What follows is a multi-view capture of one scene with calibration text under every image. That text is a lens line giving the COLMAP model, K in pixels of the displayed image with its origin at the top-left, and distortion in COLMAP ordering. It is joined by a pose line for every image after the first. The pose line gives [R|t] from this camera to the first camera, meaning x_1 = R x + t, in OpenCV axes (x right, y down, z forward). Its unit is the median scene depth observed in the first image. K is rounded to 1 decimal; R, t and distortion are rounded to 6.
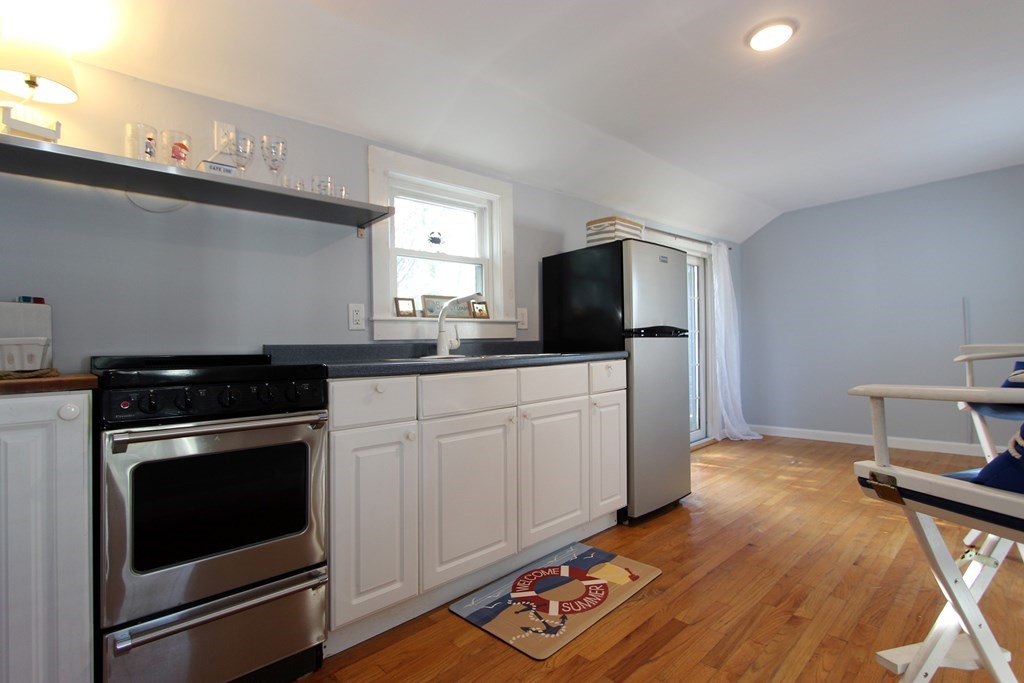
lens RADIAL K [[488.1, 0, 525.2], [0, 488.1, 345.1], [0, 0, 1]] dist [-0.020564, 0.002066]
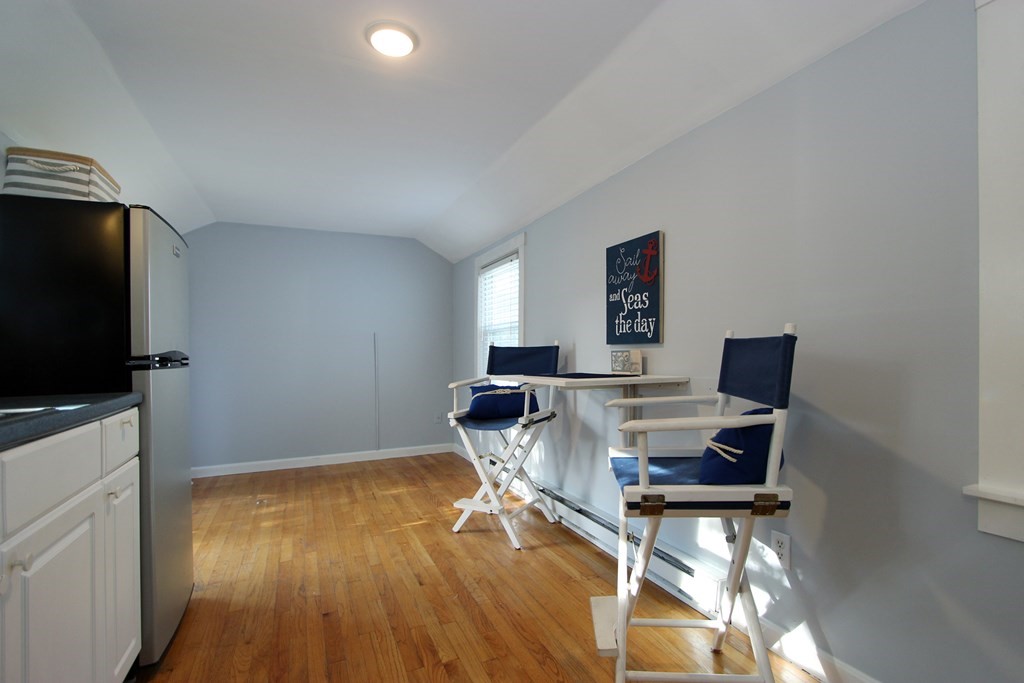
lens RADIAL K [[472.4, 0, 549.1], [0, 472.4, 363.2], [0, 0, 1]] dist [-0.020750, -0.000113]
pose [[0.311445, 0.008685, 0.950225, -0.213170], [-0.001297, 0.999961, -0.008715, -0.022907], [-0.950263, 0.001482, 0.311444, 0.412987]]
